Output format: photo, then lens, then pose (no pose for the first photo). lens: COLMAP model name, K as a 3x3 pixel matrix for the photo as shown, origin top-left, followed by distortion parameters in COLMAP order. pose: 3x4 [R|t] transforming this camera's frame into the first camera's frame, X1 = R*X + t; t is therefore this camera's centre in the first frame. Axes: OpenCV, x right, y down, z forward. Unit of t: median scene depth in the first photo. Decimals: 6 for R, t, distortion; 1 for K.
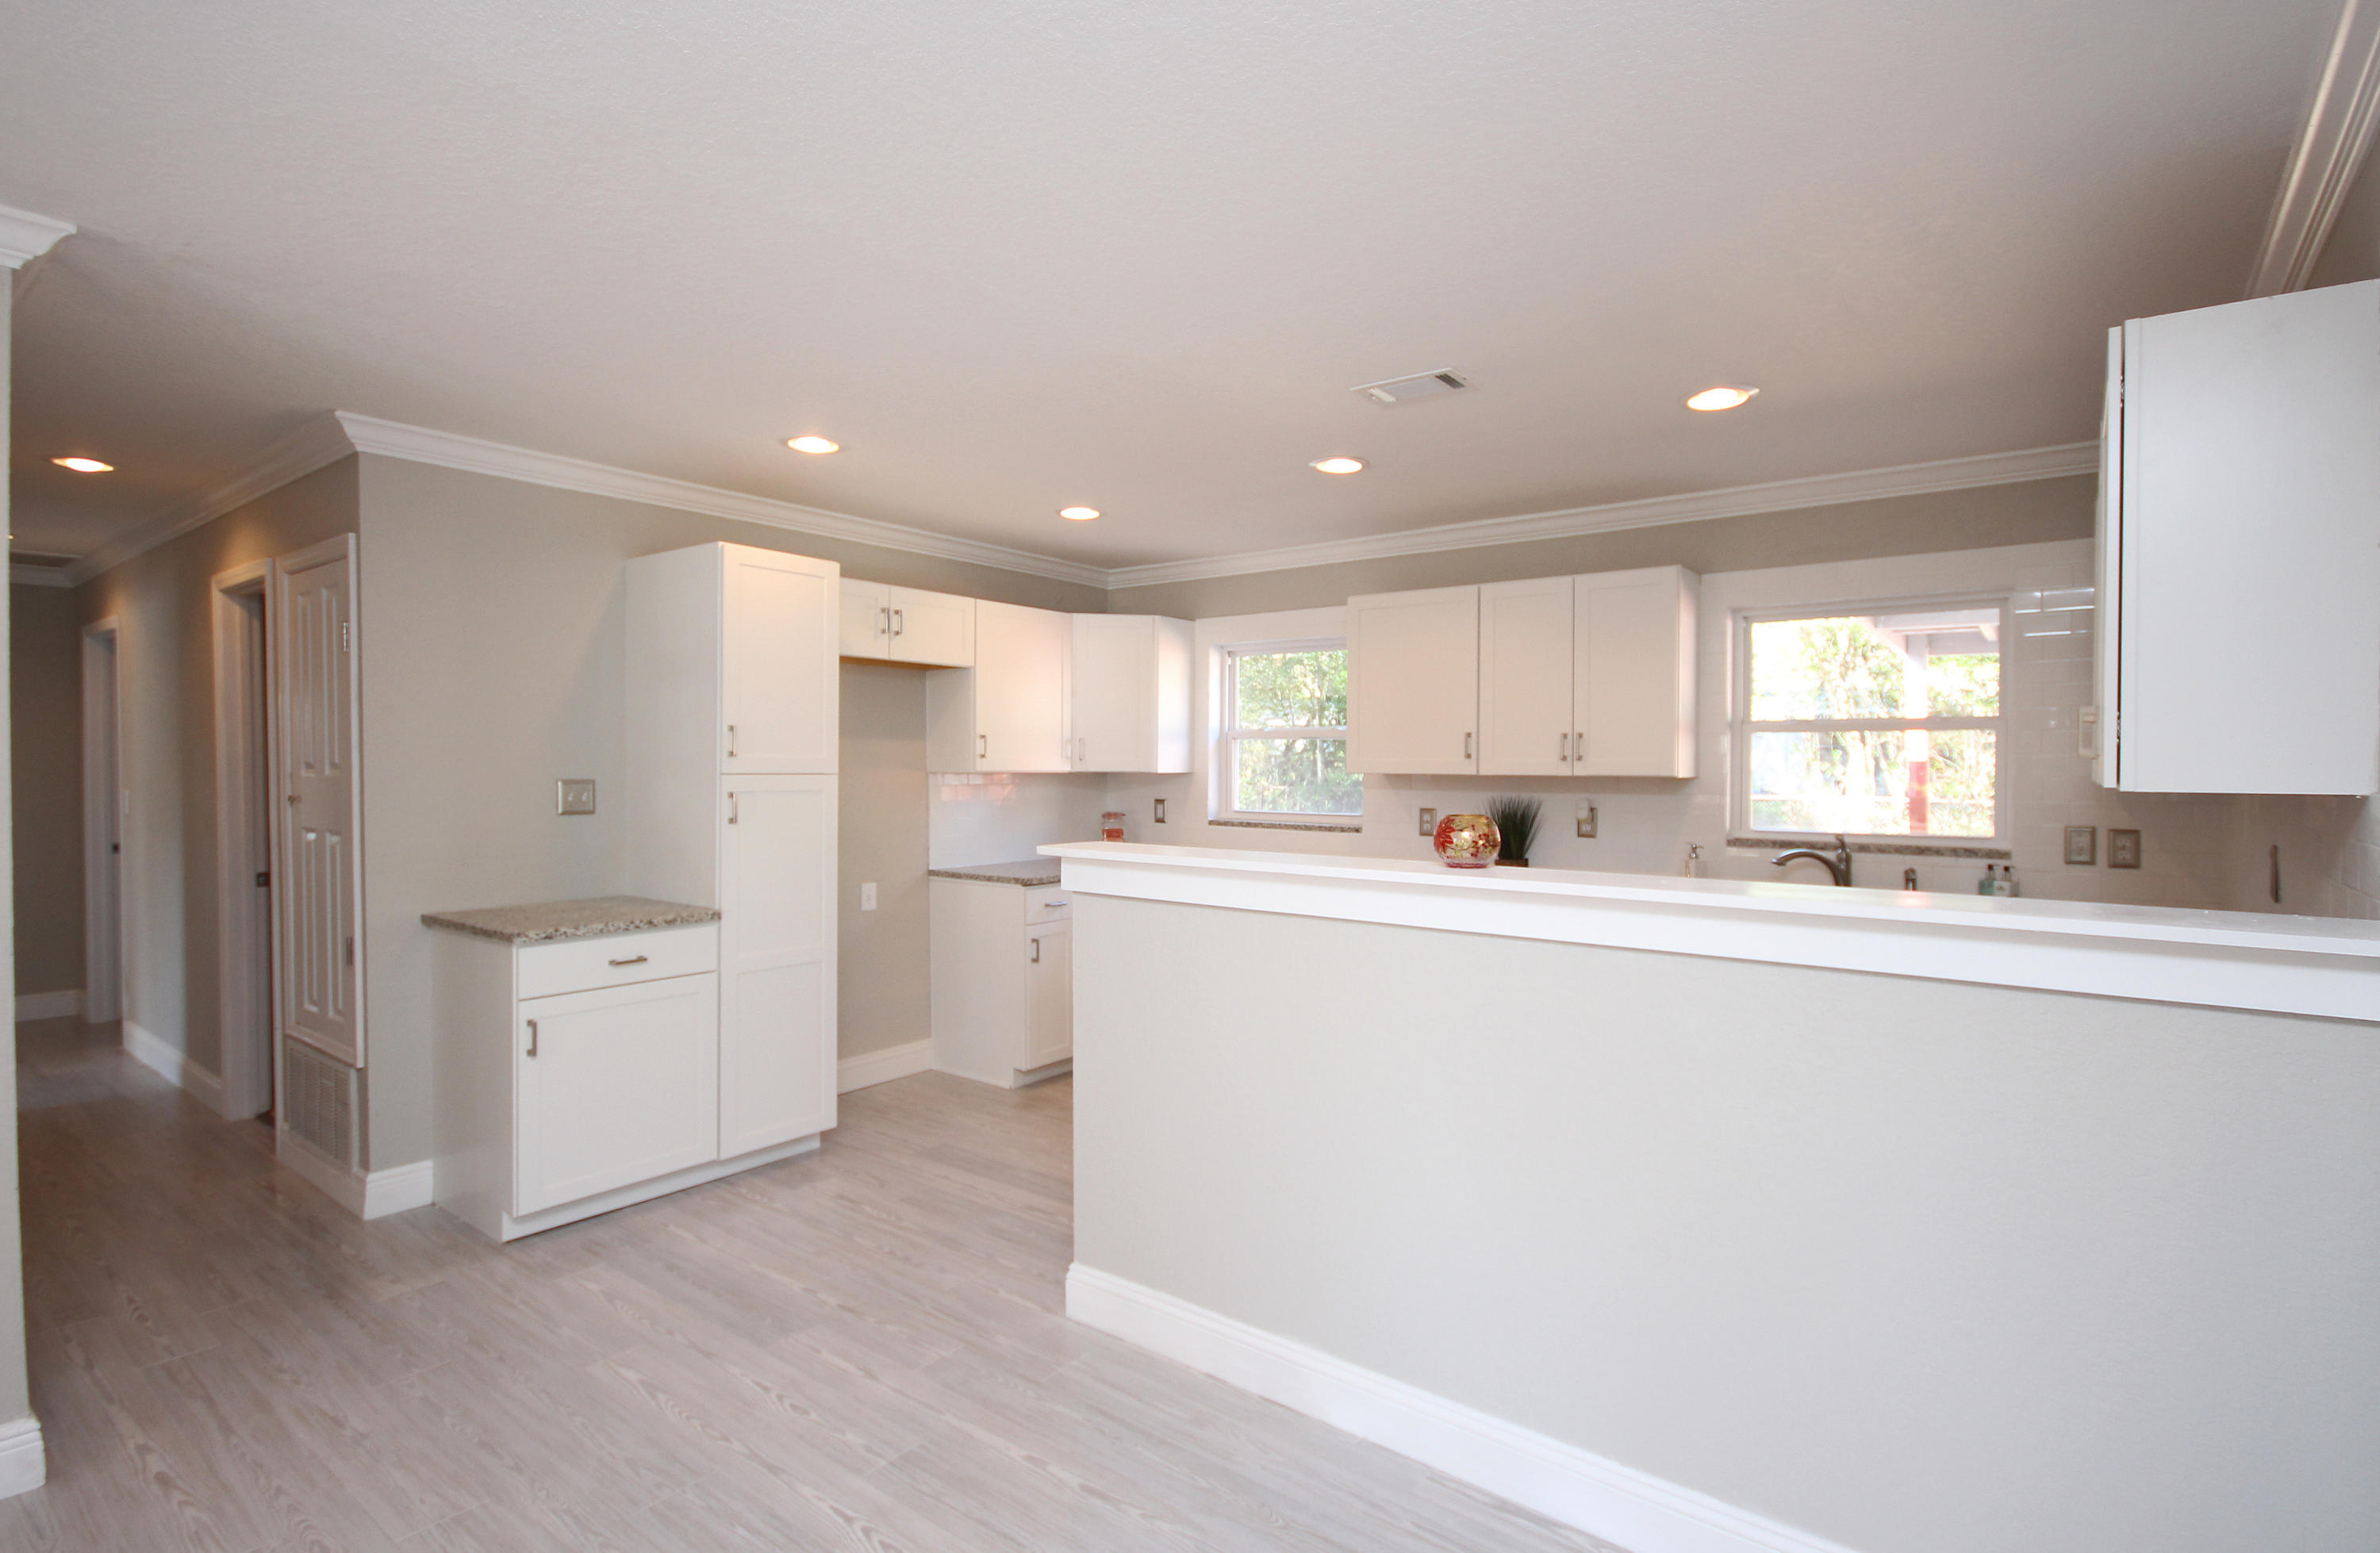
lens RADIAL K [[1149.1, 0, 1212.6], [0, 1149.1, 771.8], [0, 0, 1]] dist [-0.001431, -0.002955]
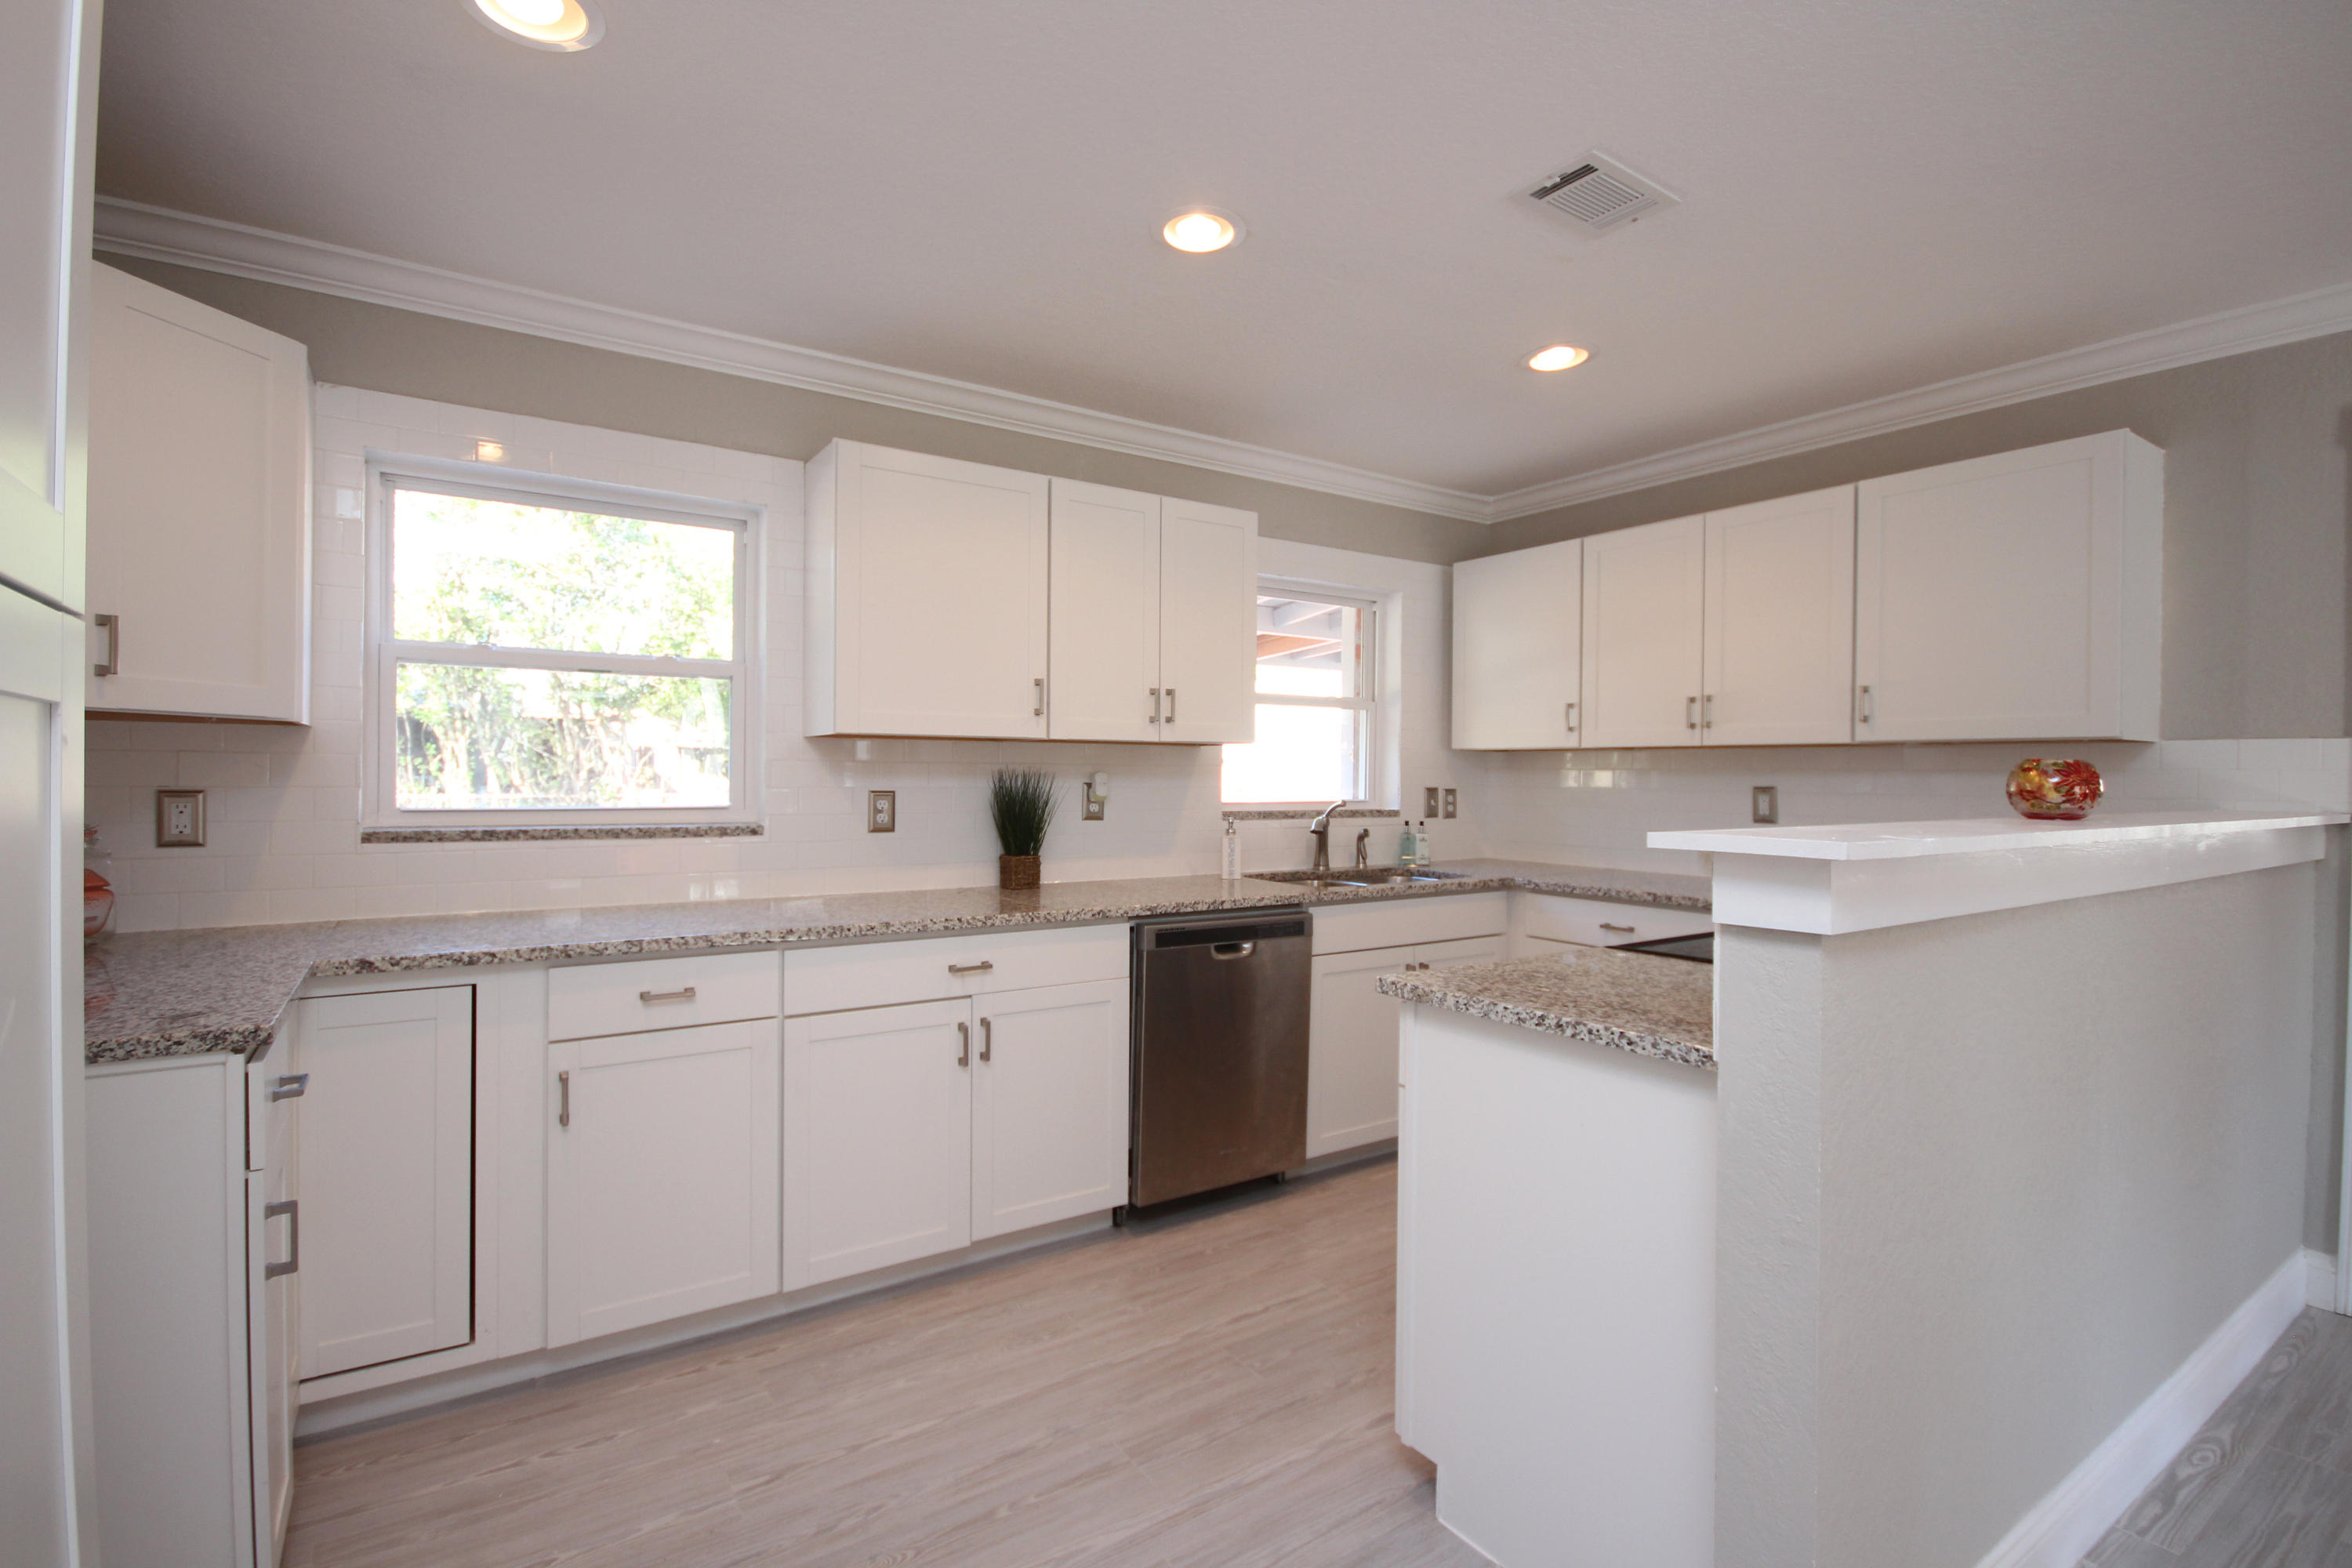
lens RADIAL K [[1087.7, 0, 1187.8], [0, 1087.7, 777.1], [0, 0, 1]] dist [-0.000909, -0.004522]
pose [[0.317624, -0.004769, 0.948205, -0.413670], [0.002973, 0.999987, 0.004034, 0.025914], [-0.948212, 0.001538, 0.317634, 0.743229]]
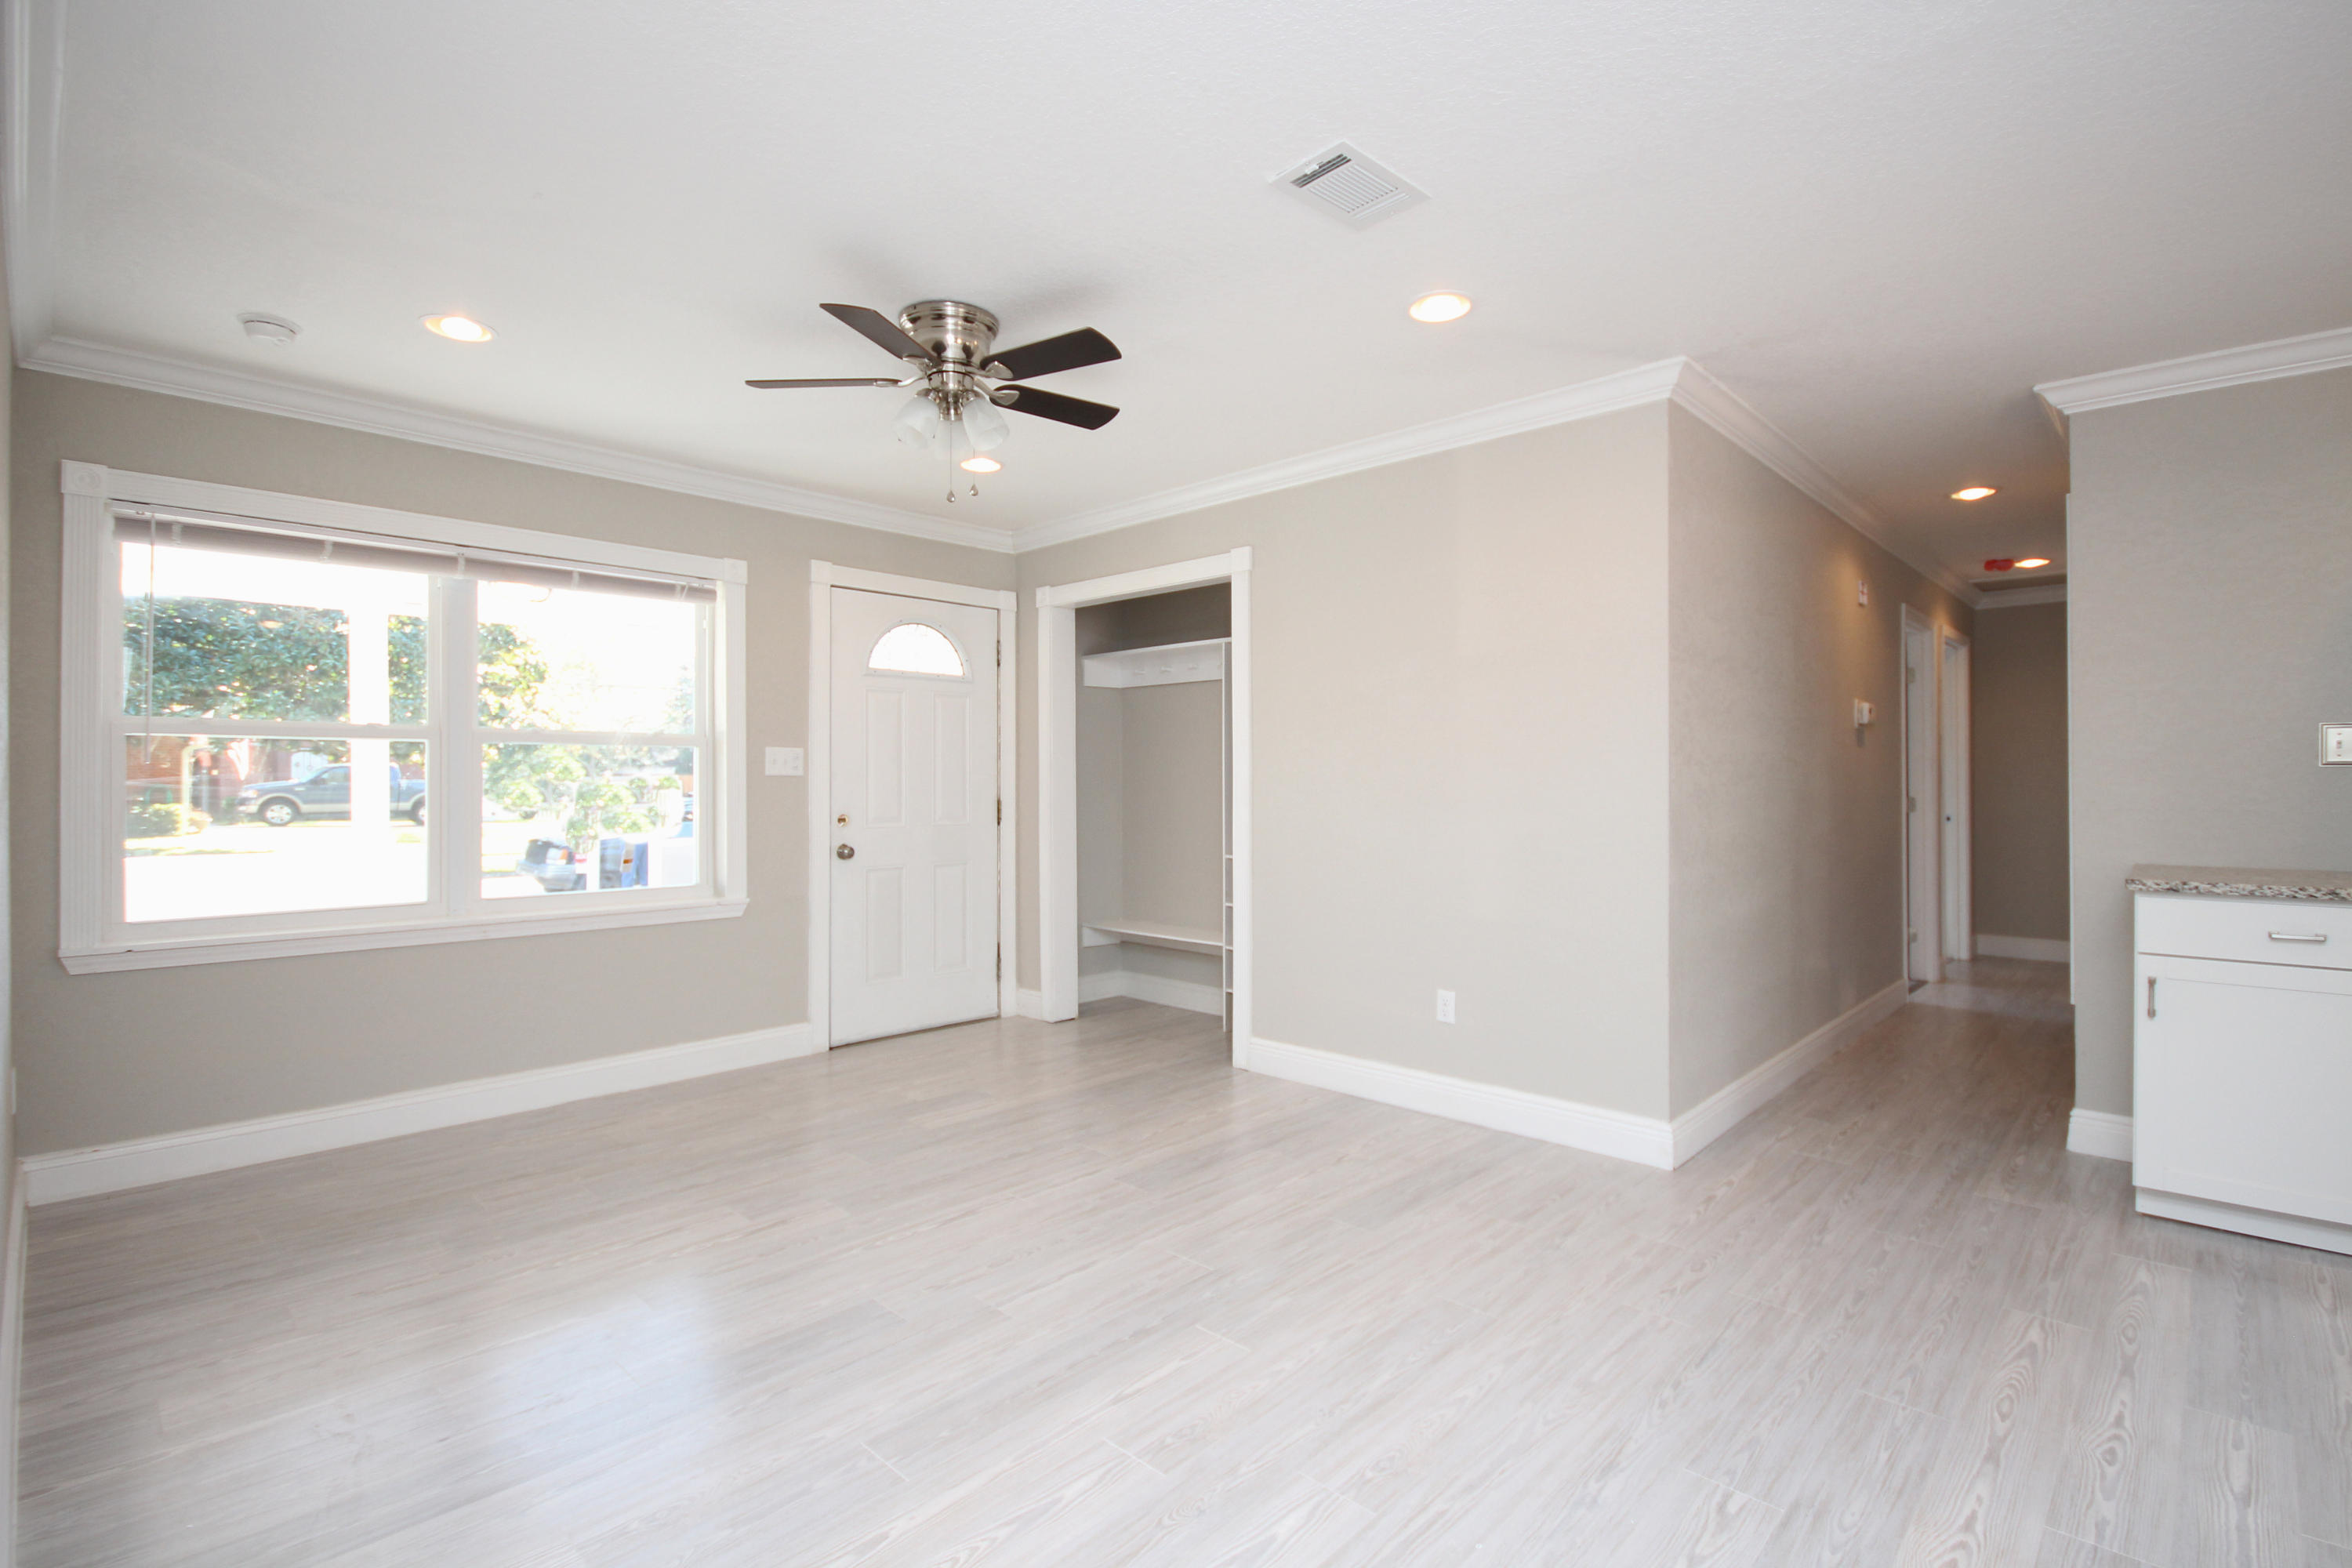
lens RADIAL K [[1087.7, 0, 1183.8], [0, 1087.7, 782.1], [0, 0, 1]] dist [-0.000909, -0.004522]
pose [[-0.111769, -0.000019, -0.993734, 0.269410], [-0.009012, 0.999959, 0.000994, 0.050797], [0.993693, 0.009067, -0.111764, 0.250983]]
